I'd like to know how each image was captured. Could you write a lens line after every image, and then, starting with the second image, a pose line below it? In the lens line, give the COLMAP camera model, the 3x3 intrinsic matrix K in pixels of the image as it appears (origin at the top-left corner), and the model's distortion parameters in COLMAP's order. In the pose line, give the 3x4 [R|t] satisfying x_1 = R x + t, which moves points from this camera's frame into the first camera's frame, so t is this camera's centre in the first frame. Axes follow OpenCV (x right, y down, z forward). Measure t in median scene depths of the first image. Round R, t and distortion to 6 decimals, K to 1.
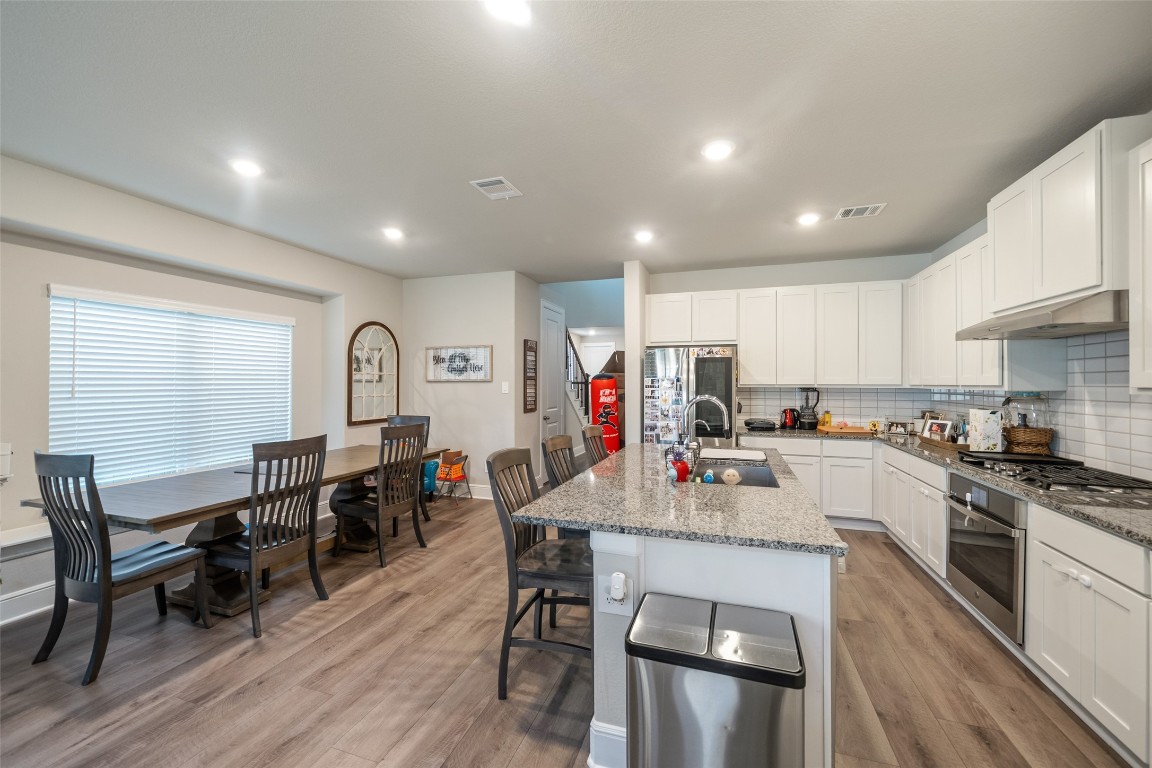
lens RADIAL K [[442.4, 0, 576.0], [0, 442.4, 384.0], [0, 0, 1]] dist [-0.000202, 0.000112]
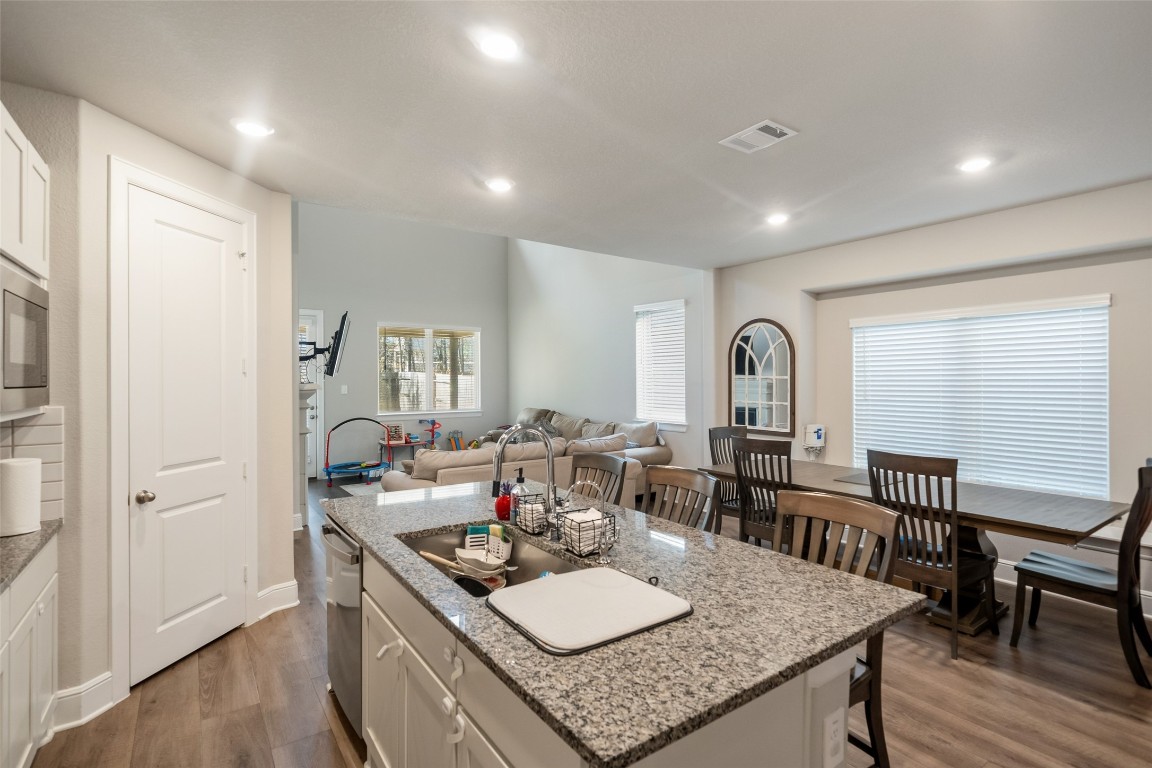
lens RADIAL K [[544.7, 0, 576.0], [0, 544.7, 384.0], [0, 0, 1]] dist [0.001285, 0.000007]
pose [[-0.579577, 0.006586, -0.814891, 0.781468], [-0.001385, 0.999958, 0.009067, -0.032589], [0.814916, 0.006383, -0.579544, 1.325070]]
